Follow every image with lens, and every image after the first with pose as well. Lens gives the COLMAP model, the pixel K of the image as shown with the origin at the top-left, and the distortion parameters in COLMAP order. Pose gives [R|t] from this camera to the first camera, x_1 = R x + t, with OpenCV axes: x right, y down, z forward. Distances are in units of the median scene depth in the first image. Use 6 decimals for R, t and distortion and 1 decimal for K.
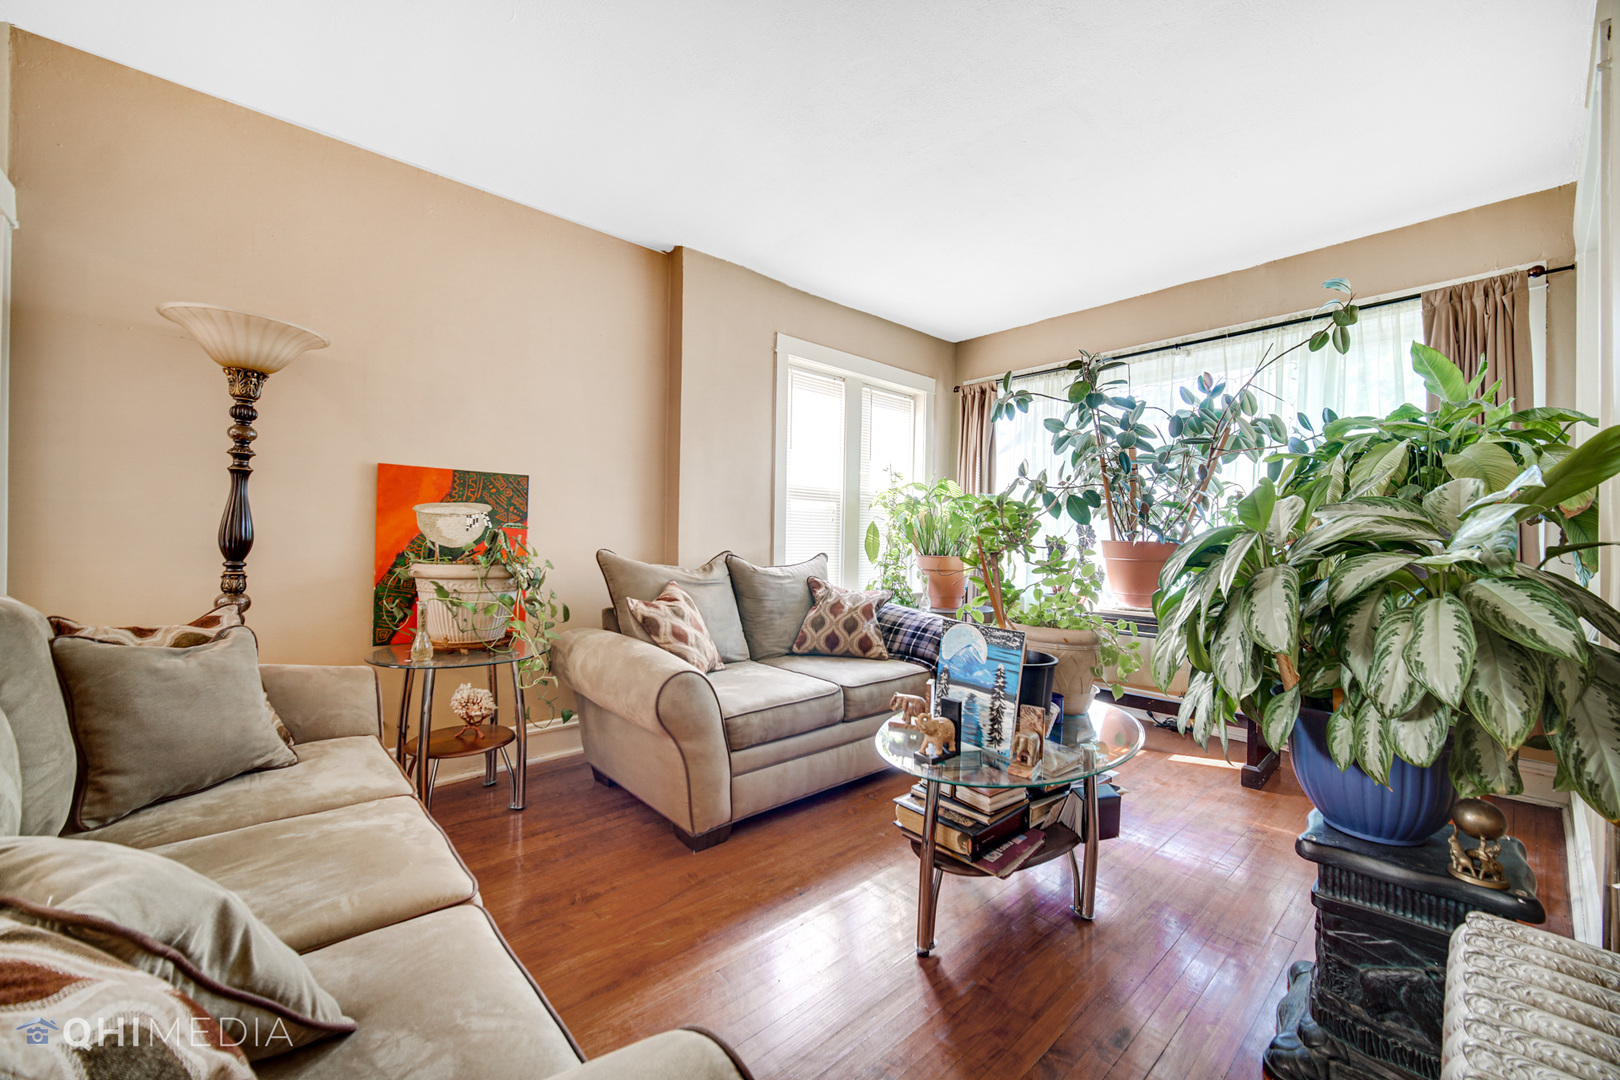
lens RADIAL K [[638.5, 0, 815.5], [0, 638.5, 534.2], [0, 0, 1]] dist [0.000877, 0.000230]
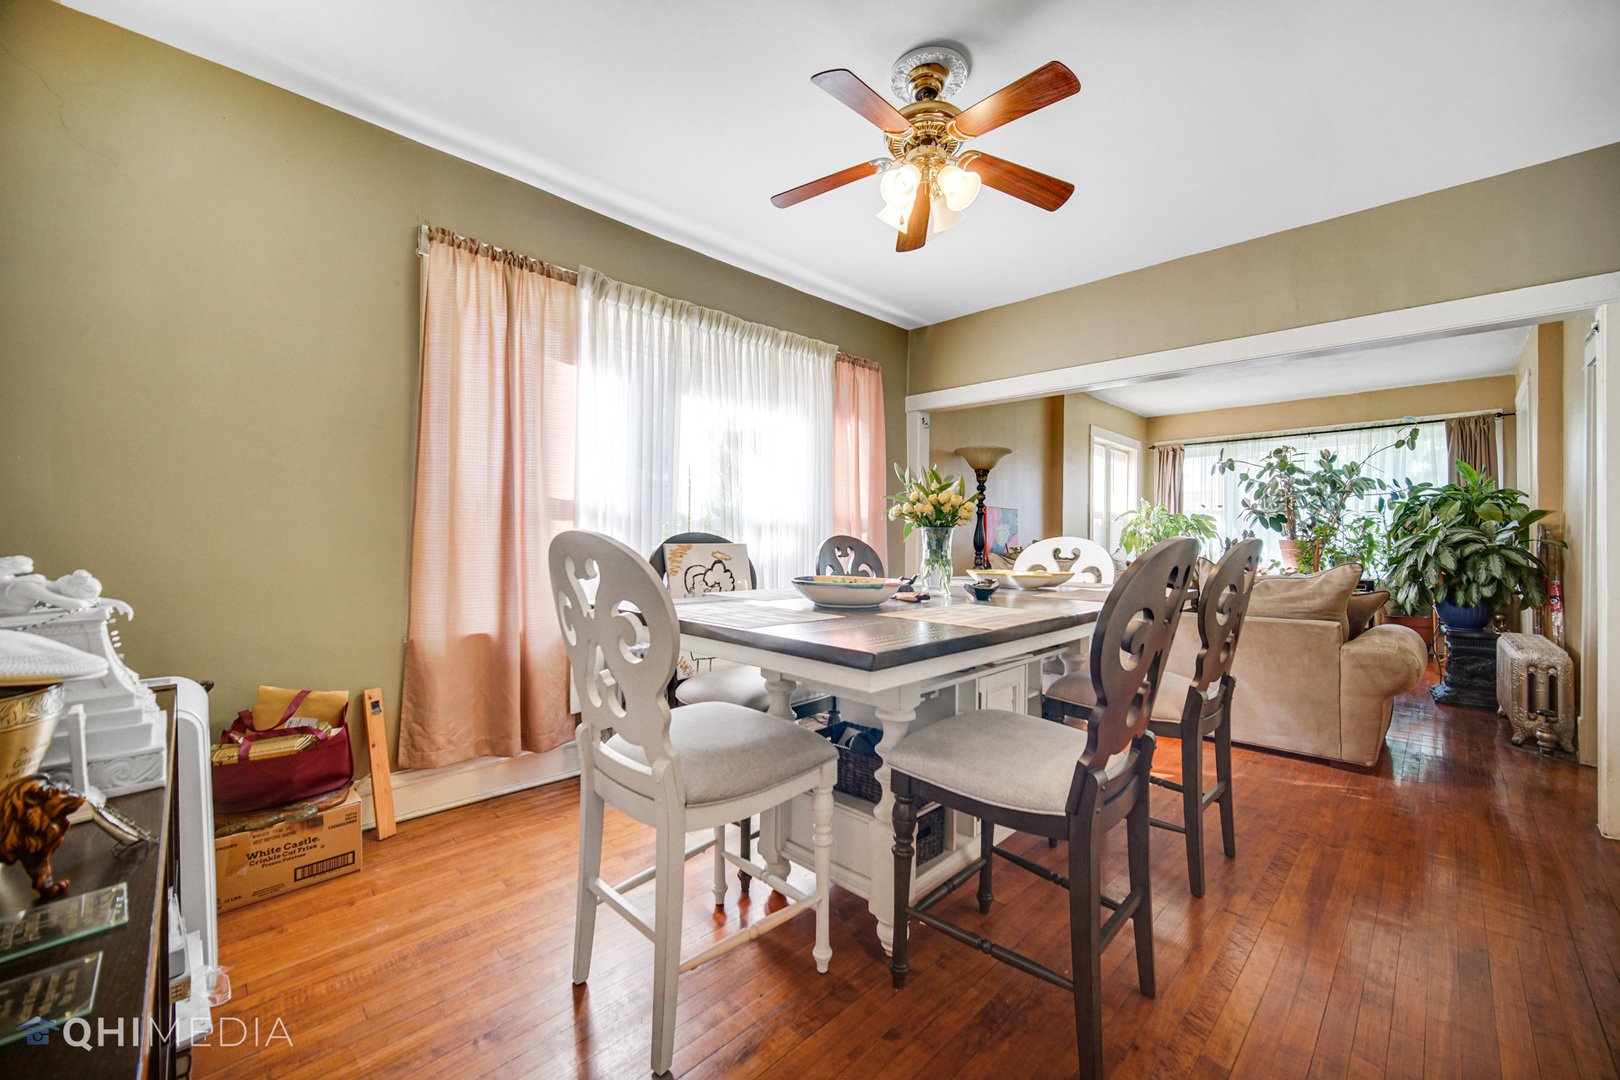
lens RADIAL K [[641.4, 0, 818.8], [0, 641.4, 533.7], [0, 0, 1]] dist [-0.003055, -0.000285]
pose [[0.998441, -0.003368, 0.055709, -1.867346], [0.003660, 0.999980, -0.005134, -0.012261], [-0.055690, 0.005330, 0.998434, -1.485230]]
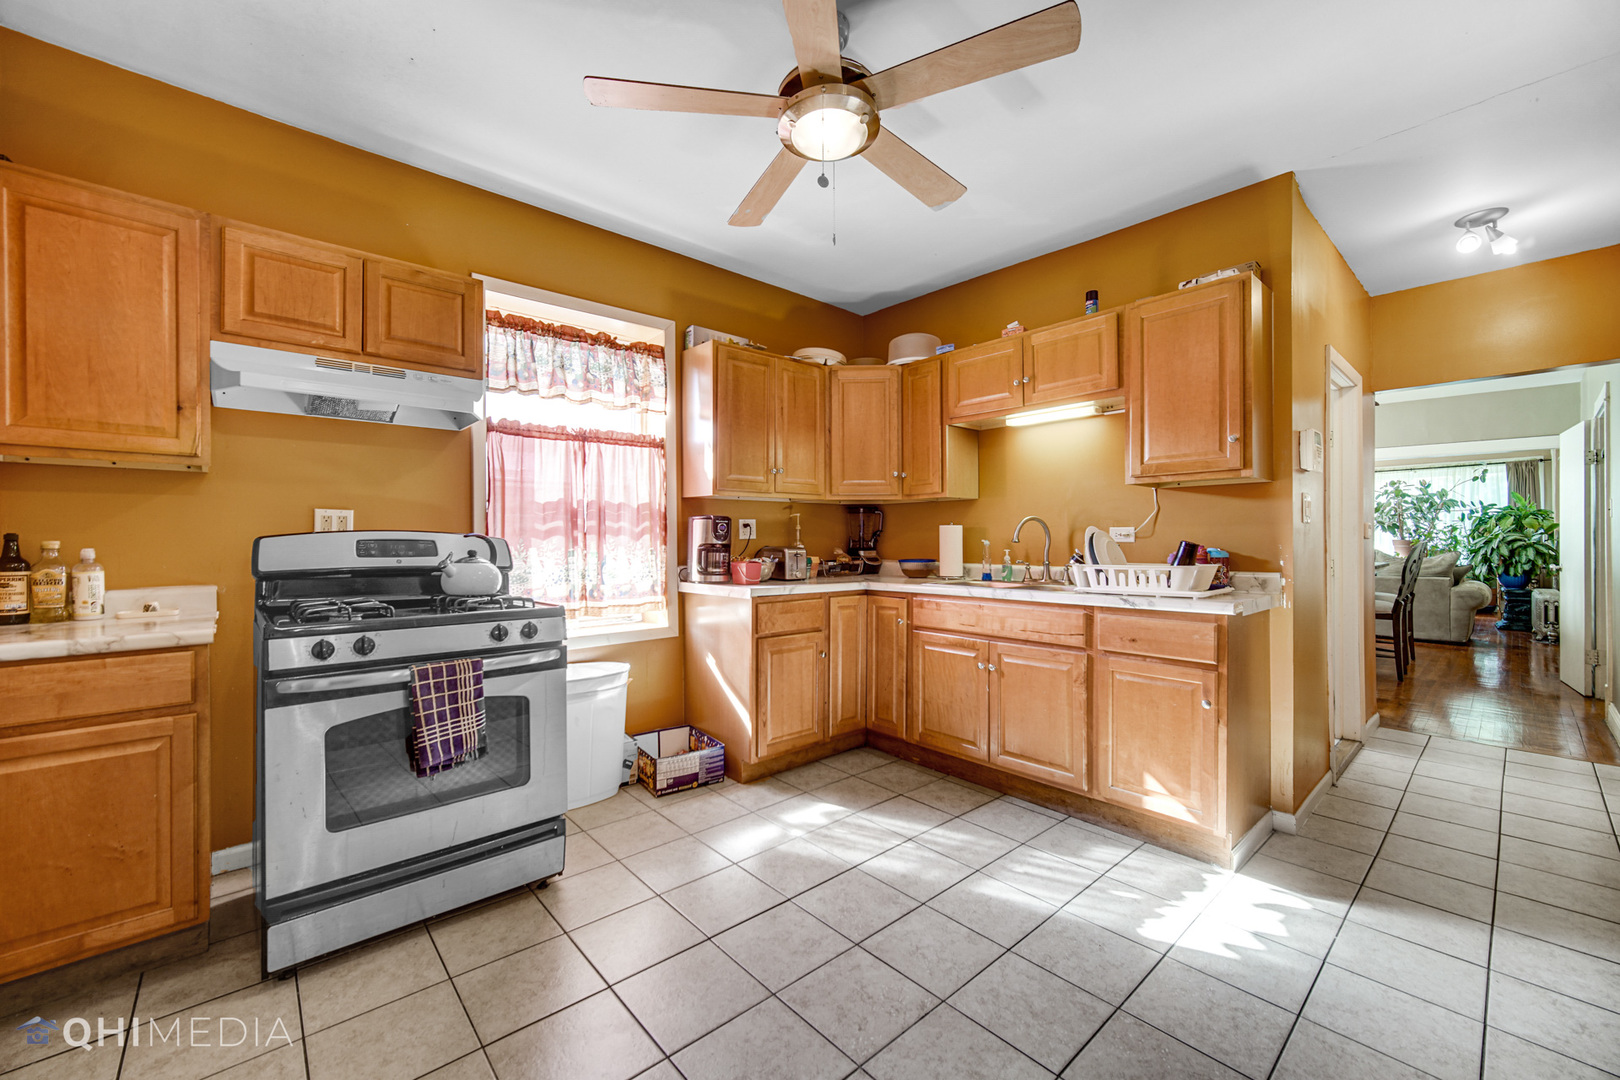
lens RADIAL K [[641.4, 0, 818.8], [0, 641.4, 533.7], [0, 0, 1]] dist [-0.003055, -0.000285]
pose [[0.999971, -0.007596, -0.000600, -3.981028], [0.007592, 0.999954, -0.005824, -0.042100], [0.000644, 0.005819, 0.999983, -3.514393]]
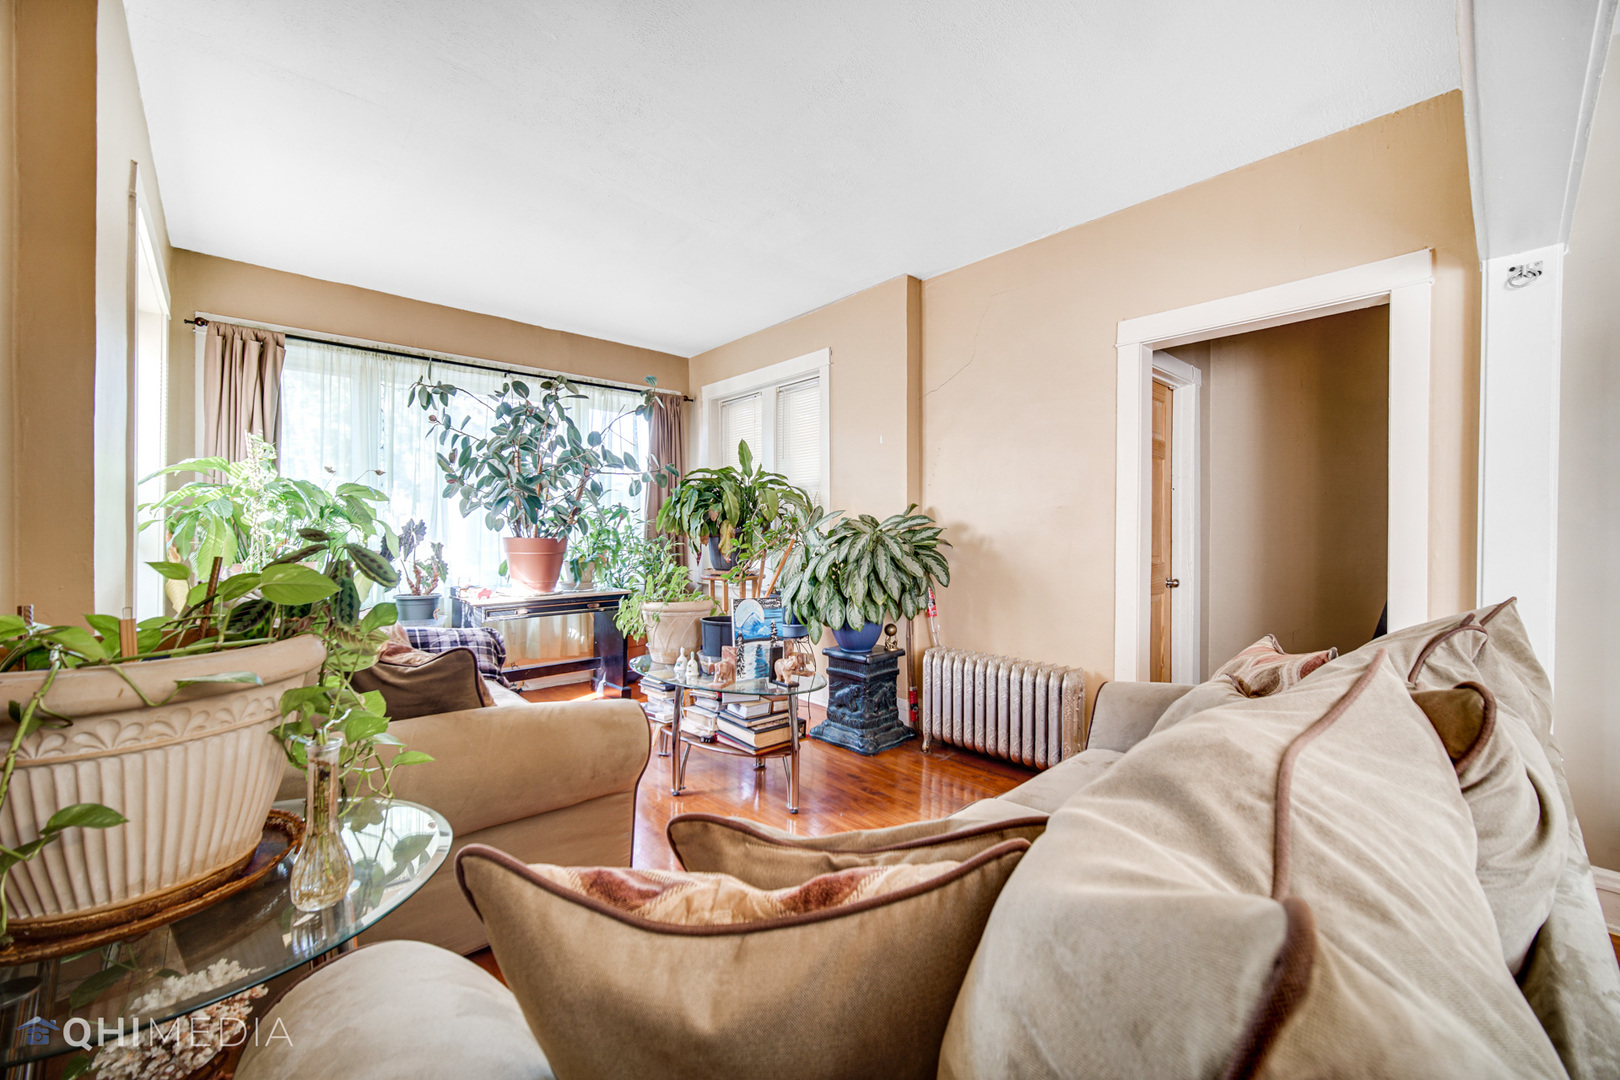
lens RADIAL K [[638.5, 0, 815.5], [0, 638.5, 534.2], [0, 0, 1]] dist [0.000877, 0.000230]
pose [[-0.007623, -0.012080, 0.999898, -1.249567], [-0.003362, 0.999922, 0.012055, -0.024158], [-0.999965, -0.003270, -0.007664, 0.894416]]
